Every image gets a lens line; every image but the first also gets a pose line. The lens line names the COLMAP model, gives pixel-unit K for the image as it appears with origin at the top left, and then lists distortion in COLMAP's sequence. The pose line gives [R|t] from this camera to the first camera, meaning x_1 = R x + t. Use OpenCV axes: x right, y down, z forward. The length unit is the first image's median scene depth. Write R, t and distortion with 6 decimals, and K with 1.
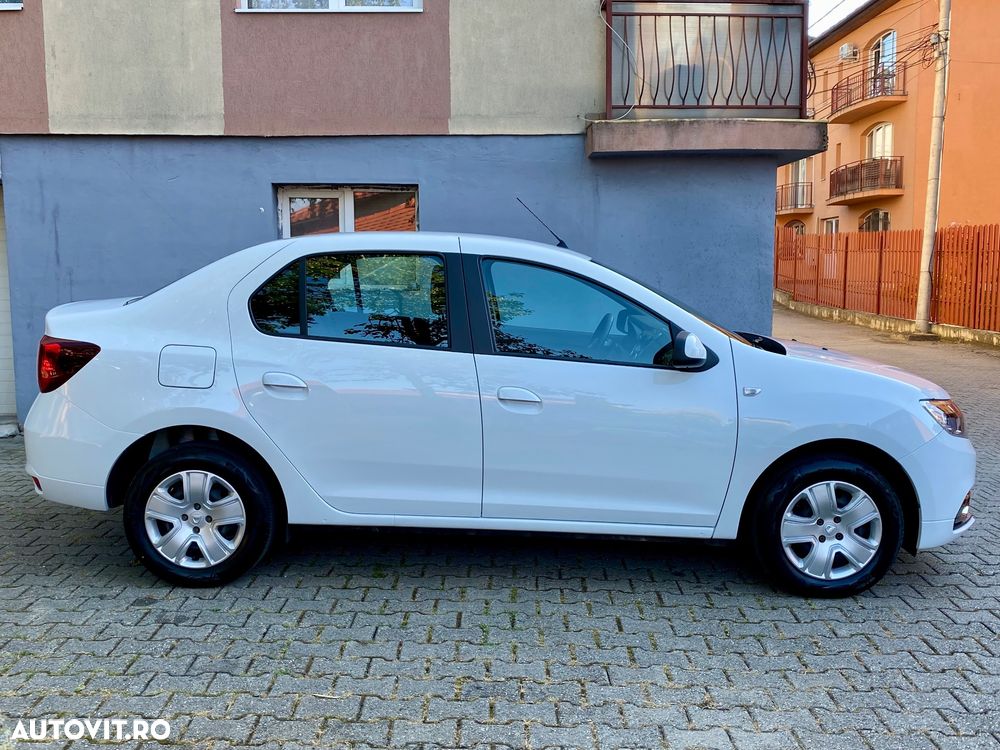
lens RADIAL K [[936.0, 0, 513.1], [0, 936.0, 375.6], [0, 0, 1]] dist [0.084877, -0.185188]
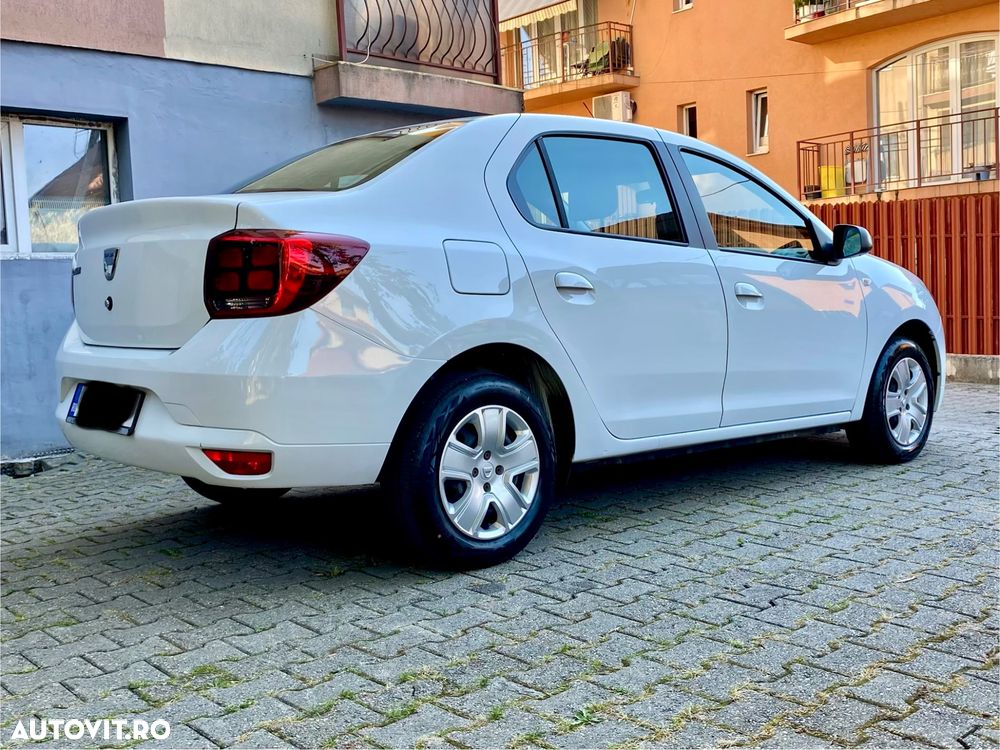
lens RADIAL K [[1006.9, 0, 500.0], [0, 1006.9, 375.0], [0, 0, 1]] dist [0.089108, -0.239092]
pose [[0.745217, -0.082312, 0.661723, -0.837502], [0.113418, 0.993539, -0.004142, 0.078792], [-0.657106, 0.078139, 0.749737, 0.384898]]
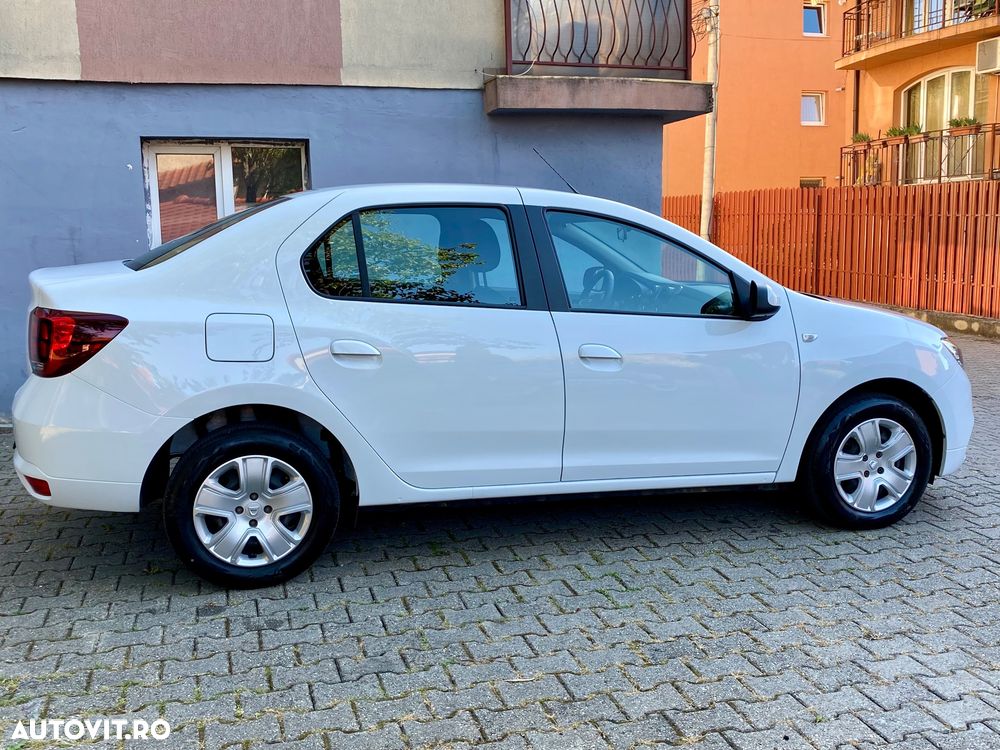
lens RADIAL K [[942.3, 0, 517.2], [0, 942.3, 382.1], [0, 0, 1]] dist [0.064505, -0.133965]
pose [[0.960561, -0.057063, 0.272151, -0.328224], [0.046929, 0.997946, 0.043603, 0.005322], [-0.274080, -0.029112, 0.961266, 0.086289]]
